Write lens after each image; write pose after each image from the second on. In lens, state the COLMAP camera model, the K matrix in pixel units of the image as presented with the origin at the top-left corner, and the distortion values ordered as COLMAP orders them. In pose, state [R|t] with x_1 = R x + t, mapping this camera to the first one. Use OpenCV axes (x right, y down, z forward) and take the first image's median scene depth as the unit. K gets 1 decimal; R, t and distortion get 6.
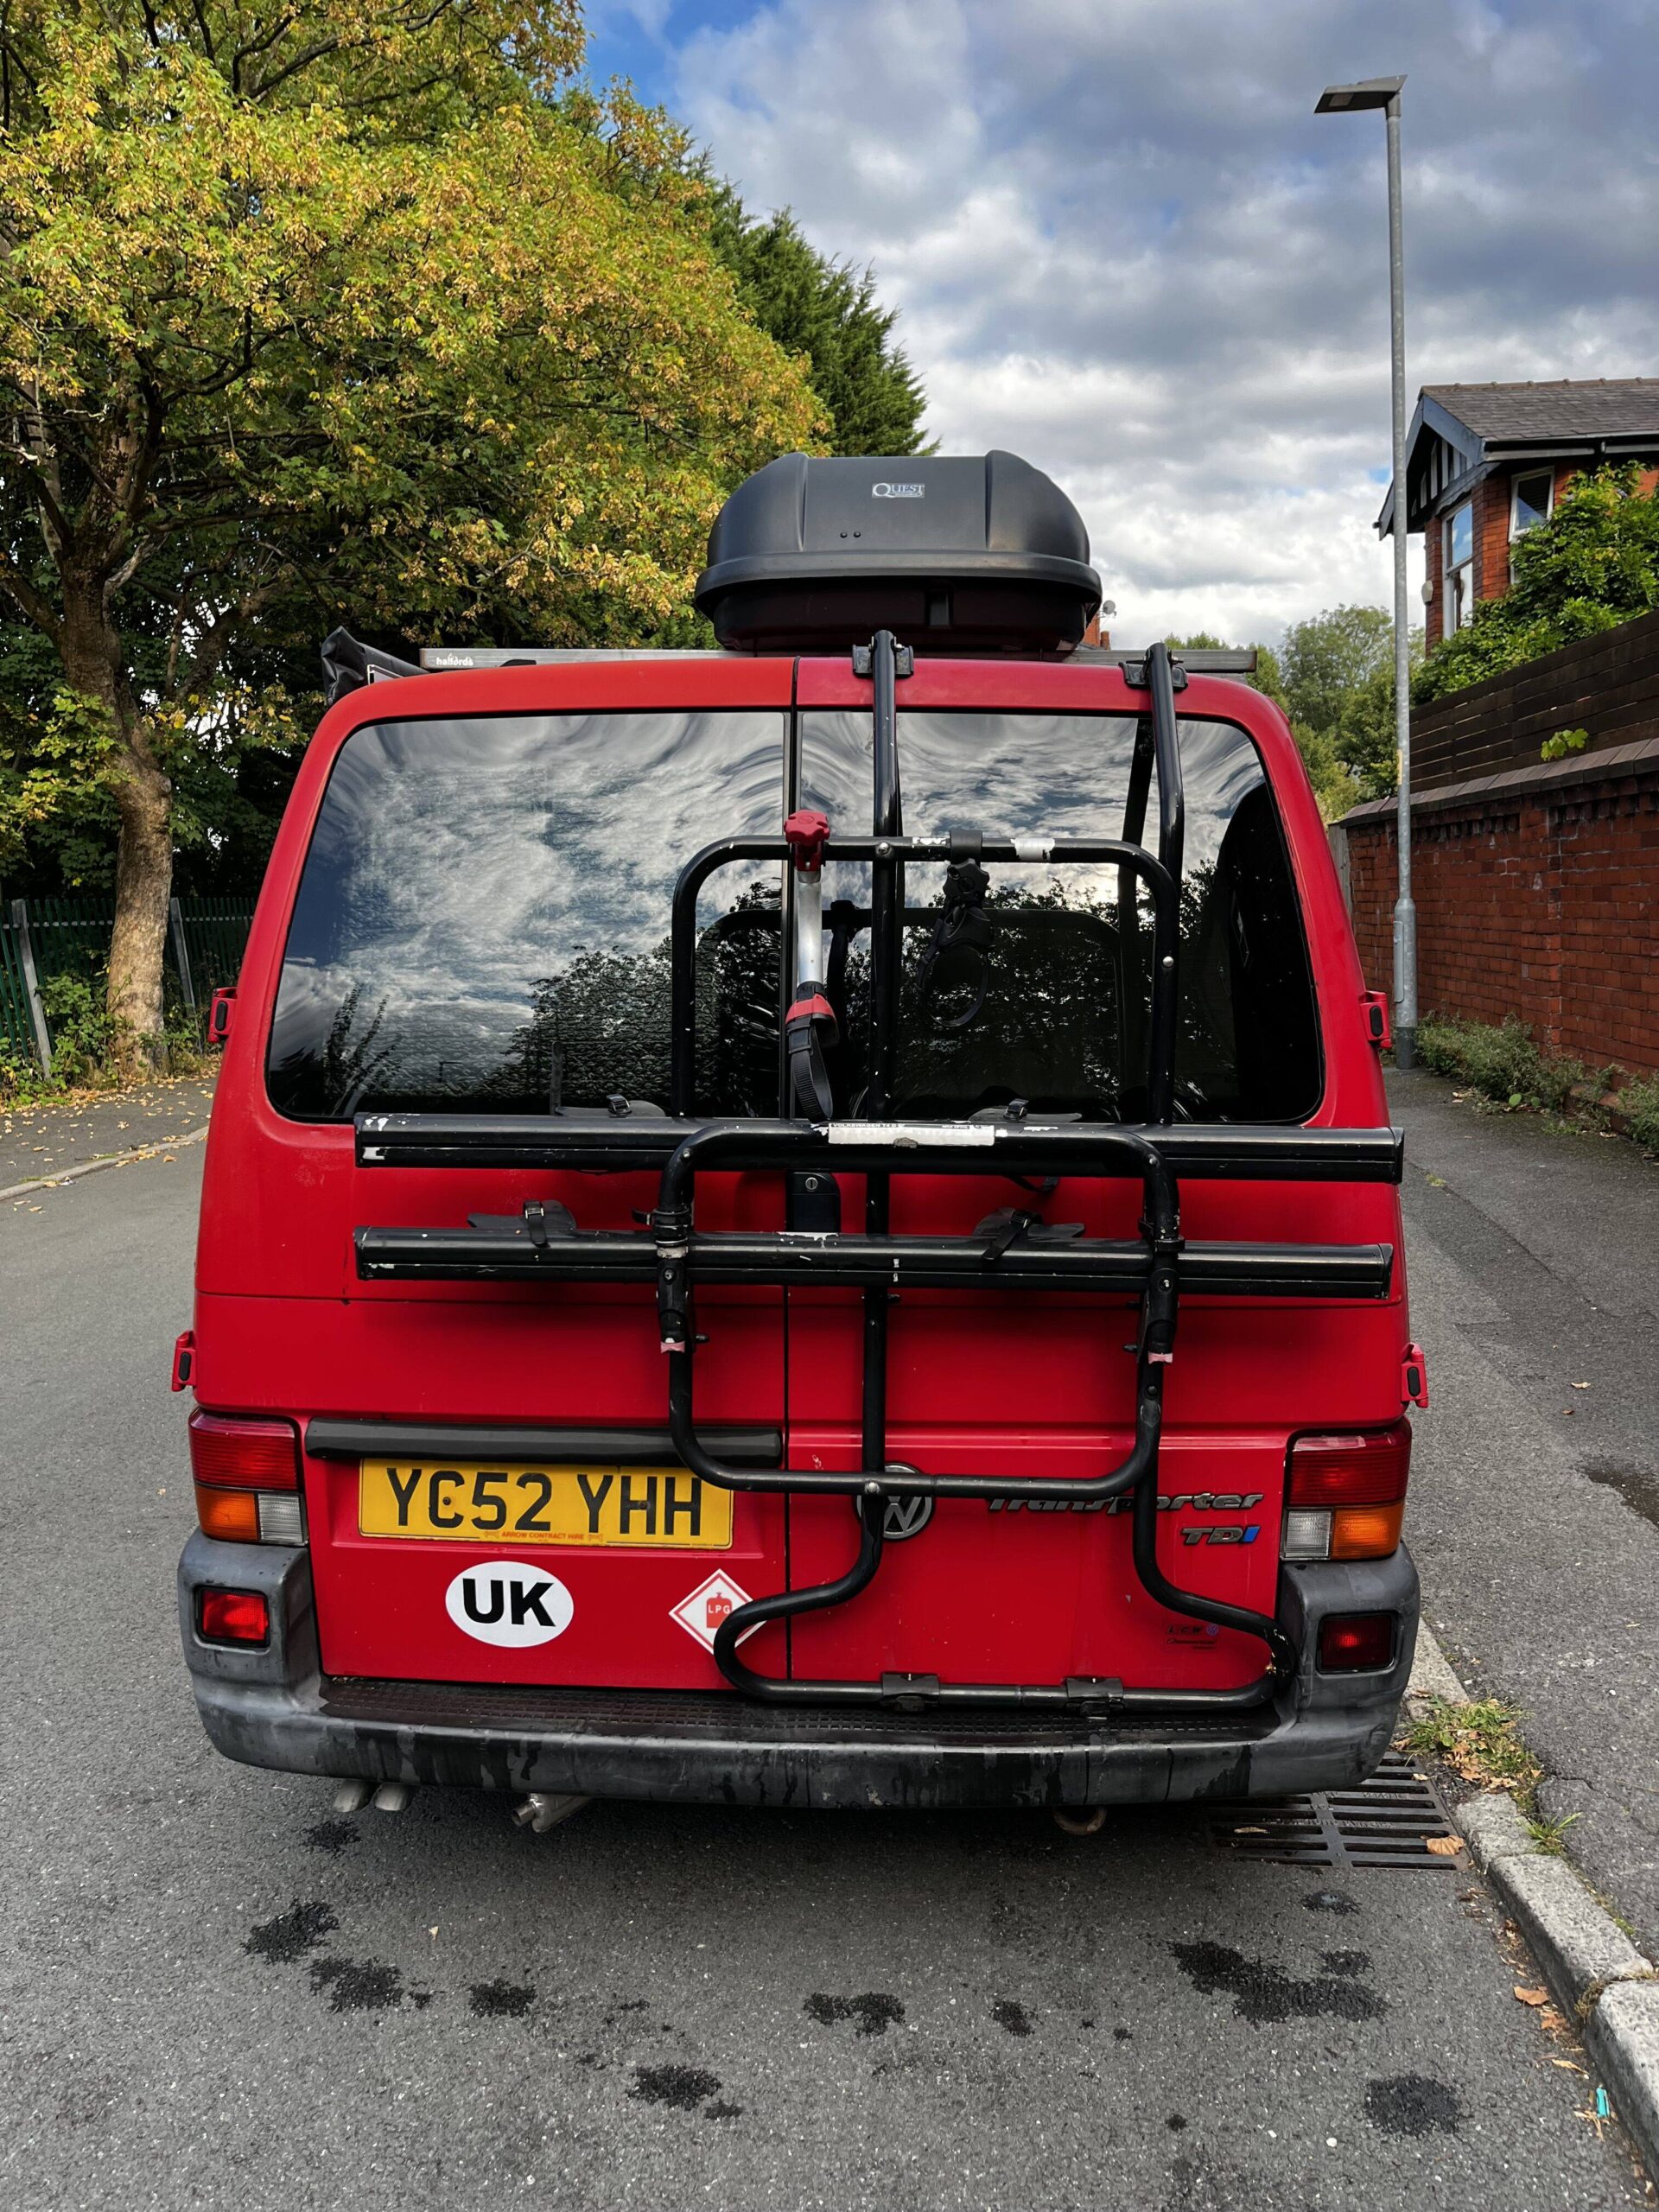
lens RADIAL K [[1683.2, 0, 831.8], [0, 1683.2, 1110.1], [0, 0, 1]] dist [0.047093, -0.072249]
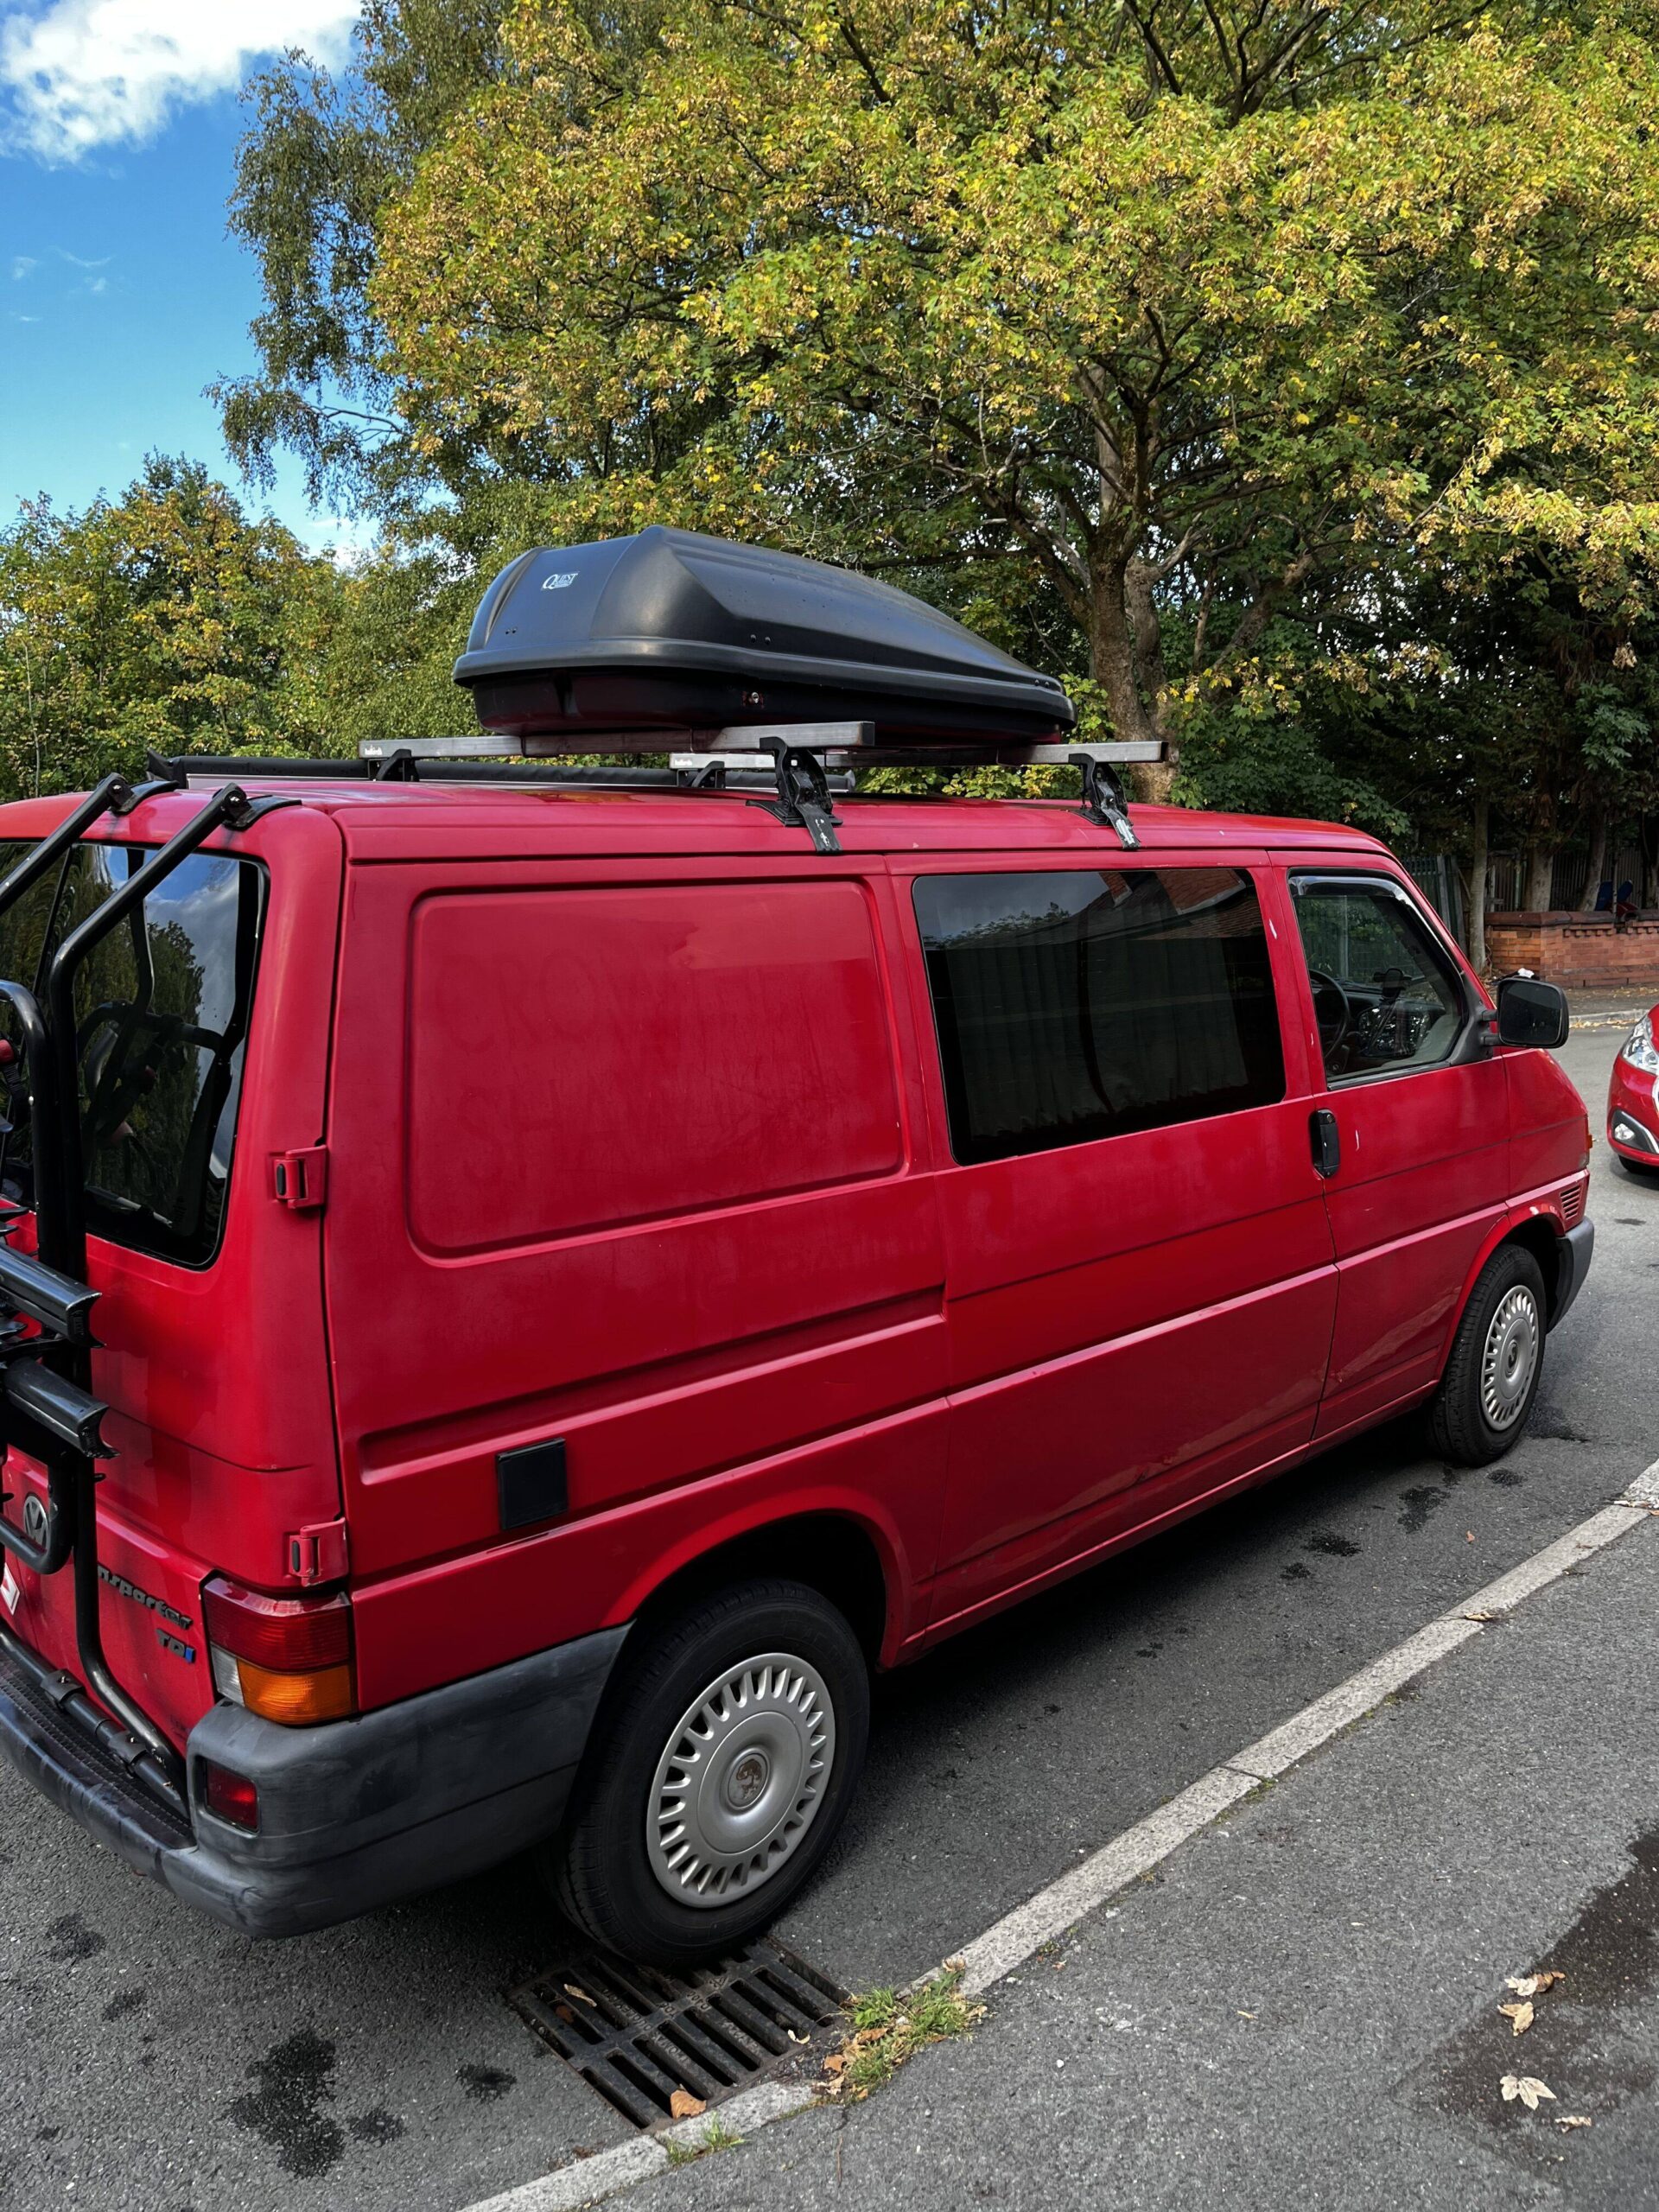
lens RADIAL K [[1683.2, 0, 832.7], [0, 1683.2, 1097.6], [0, 0, 1]] dist [0.047093, -0.072249]
pose [[0.727749, 0.104515, -0.677834, 1.096114], [-0.082526, 0.994484, 0.064735, -0.172442], [0.680861, 0.008828, 0.732360, 0.459128]]
